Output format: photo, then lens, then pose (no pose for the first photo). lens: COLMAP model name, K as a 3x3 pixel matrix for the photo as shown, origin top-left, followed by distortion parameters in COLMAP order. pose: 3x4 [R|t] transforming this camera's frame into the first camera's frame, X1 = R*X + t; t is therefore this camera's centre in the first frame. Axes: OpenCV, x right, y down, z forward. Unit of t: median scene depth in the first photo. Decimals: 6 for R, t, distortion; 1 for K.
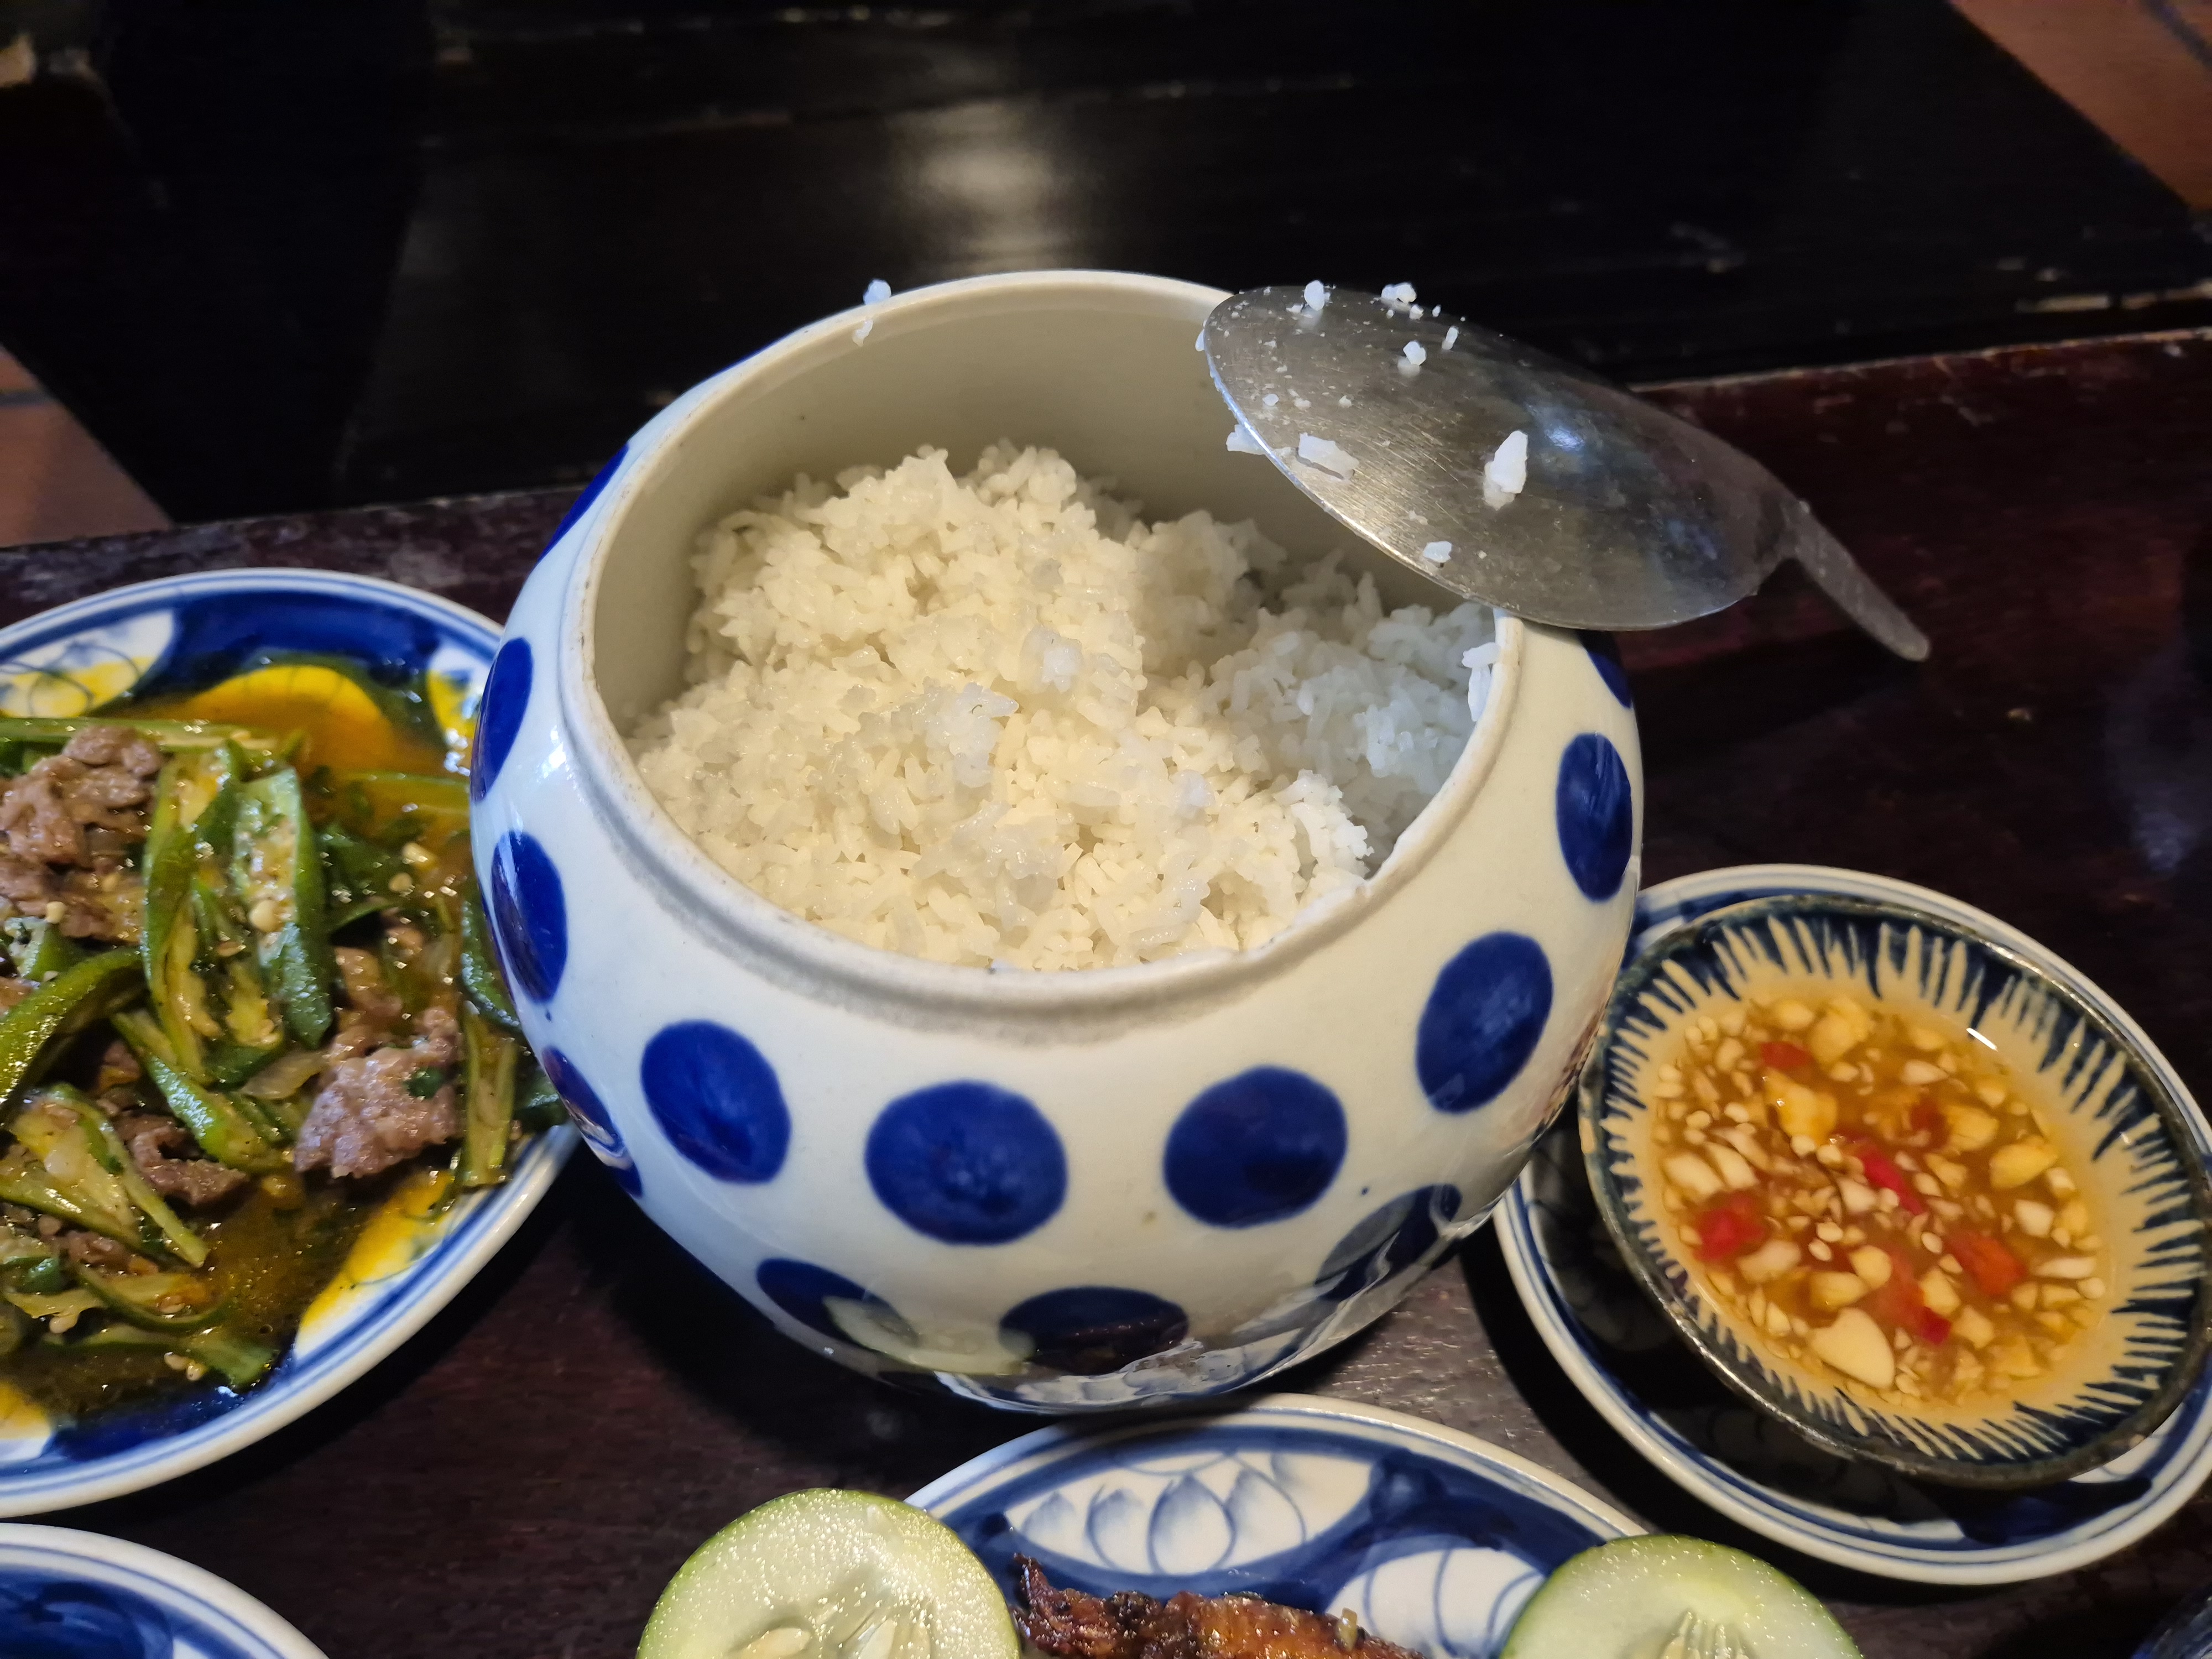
lens RADIAL K [[1521.2, 0, 1104.8], [0, 1521.2, 859.1], [0, 0, 1]] dist [0.012253, -0.031737]
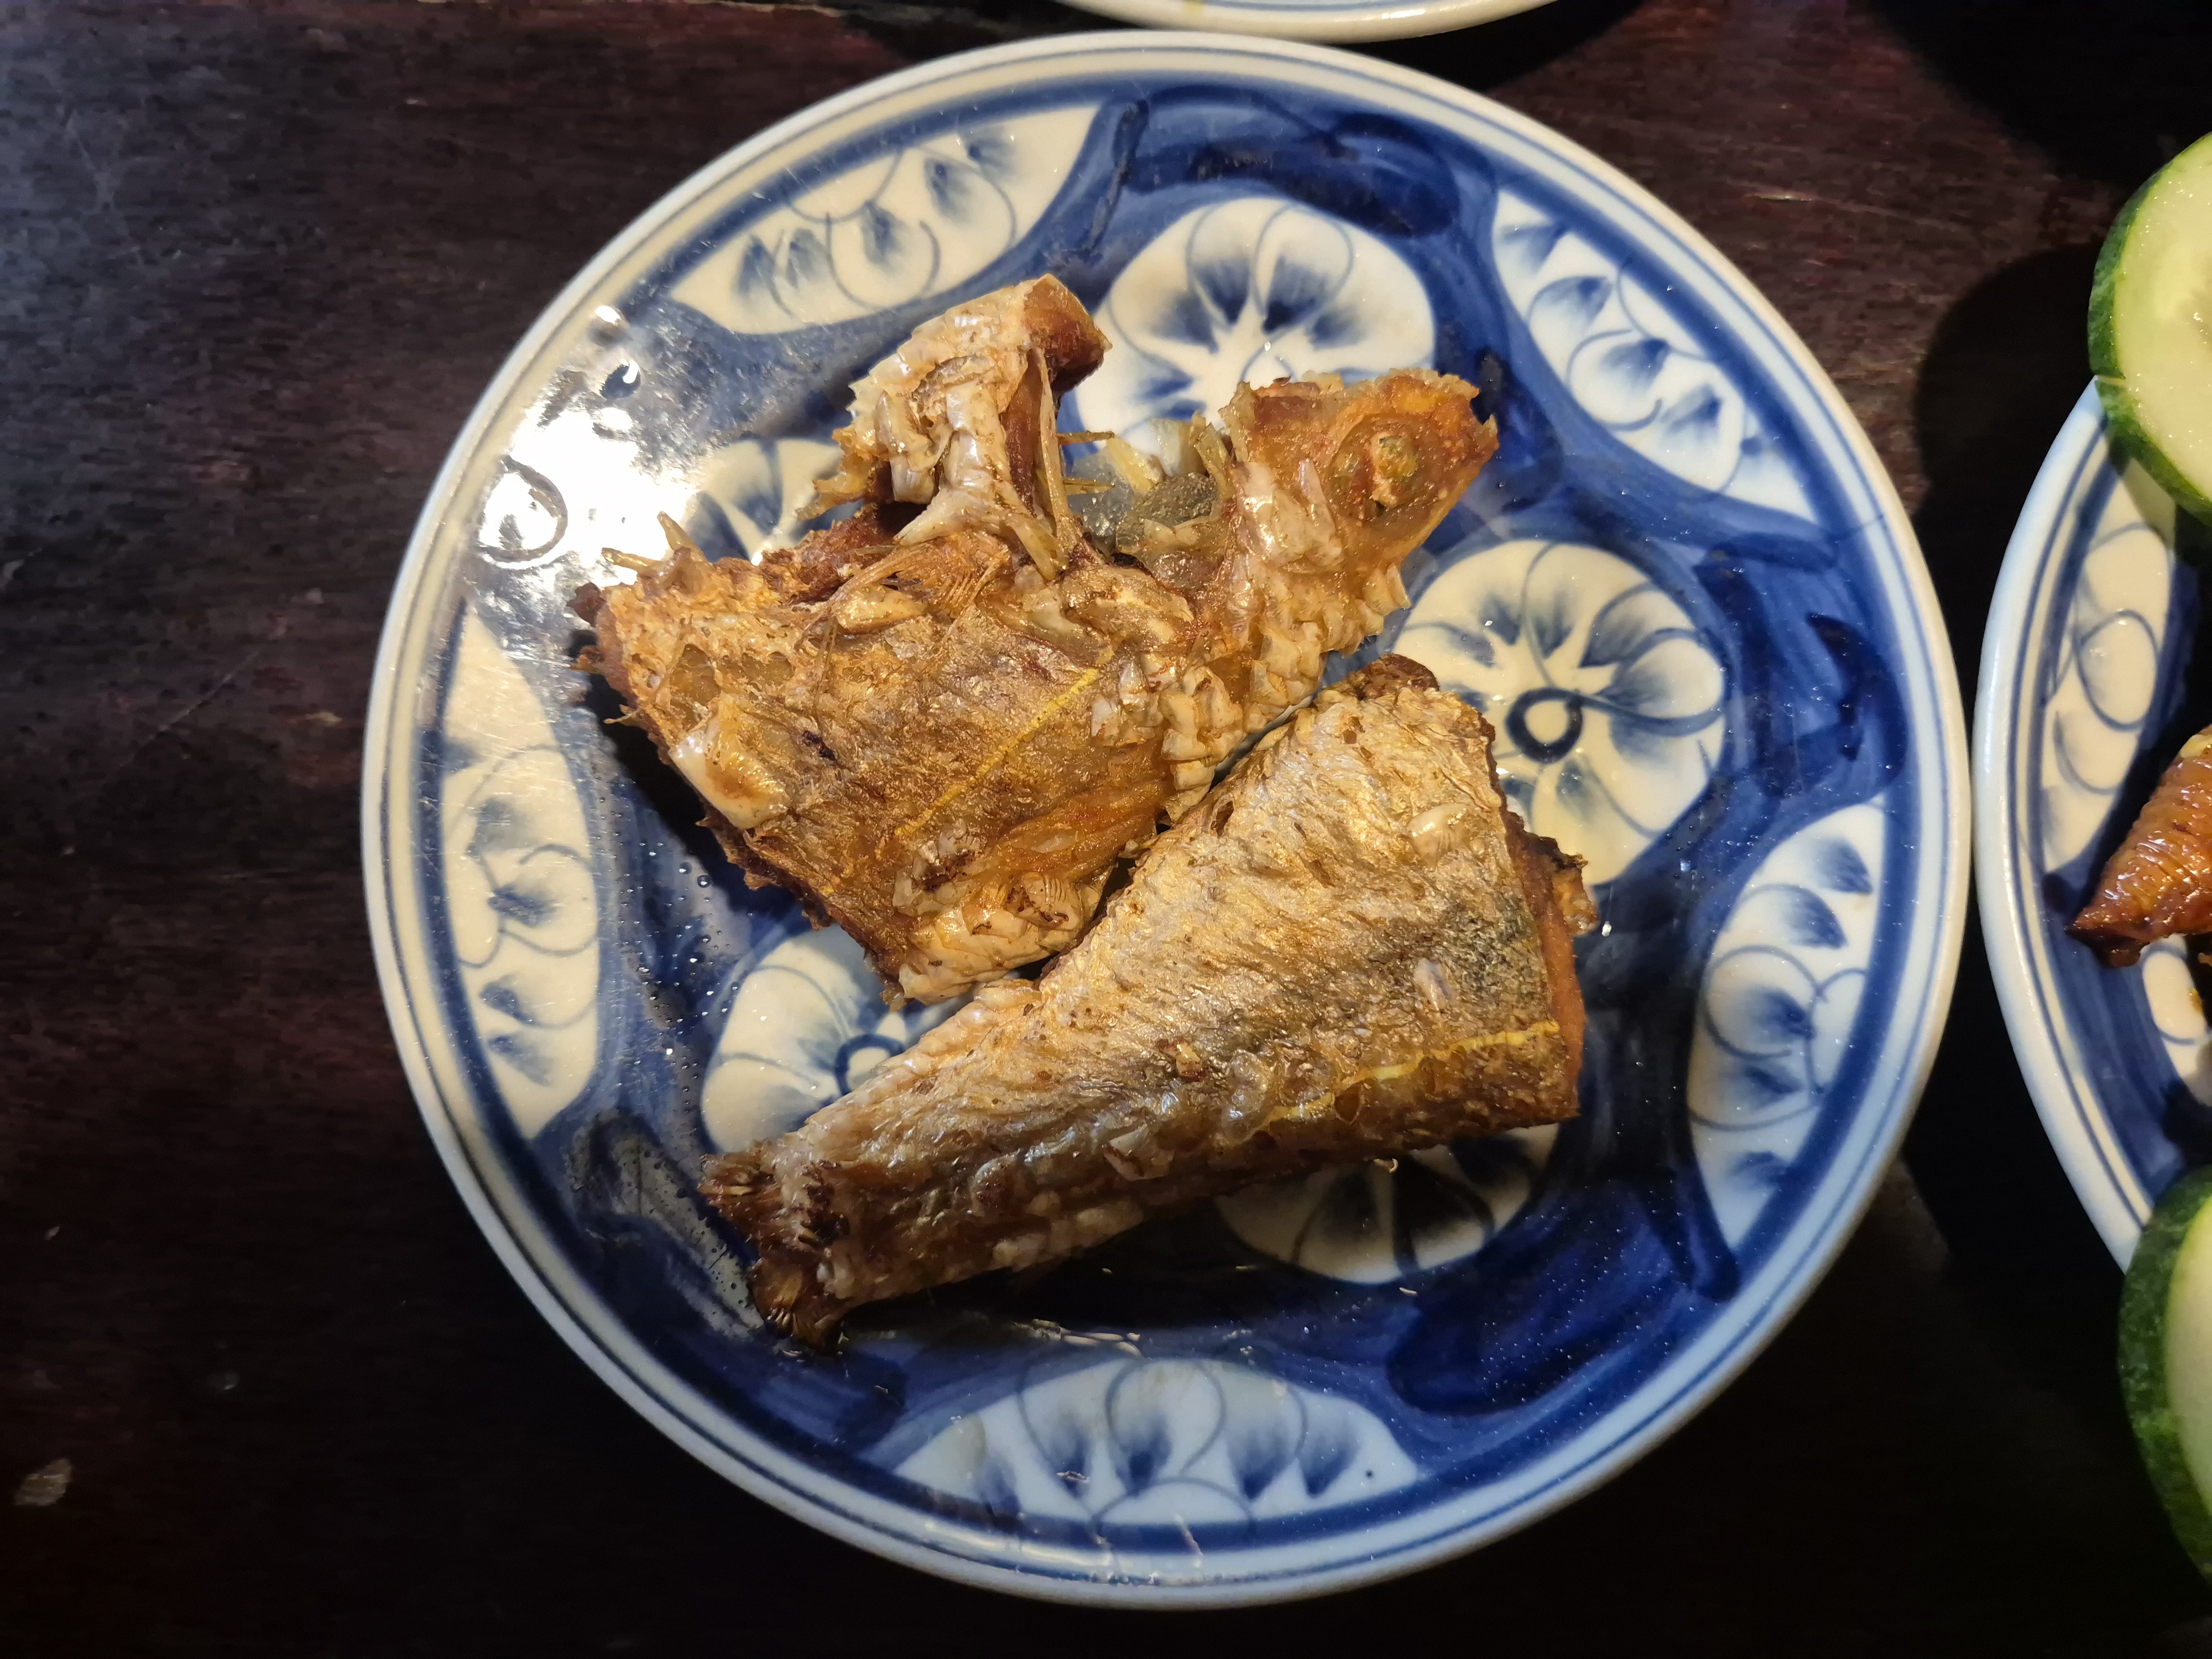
lens RADIAL K [[1521.2, 0, 1026.1], [0, 1521.2, 869.5], [0, 0, 1]] dist [0.012253, -0.031737]
pose [[0.987153, 0.155039, -0.038617, -0.708962], [-0.125006, 0.899959, 0.417669, 0.480963], [0.099509, -0.407476, 0.907778, 0.021167]]
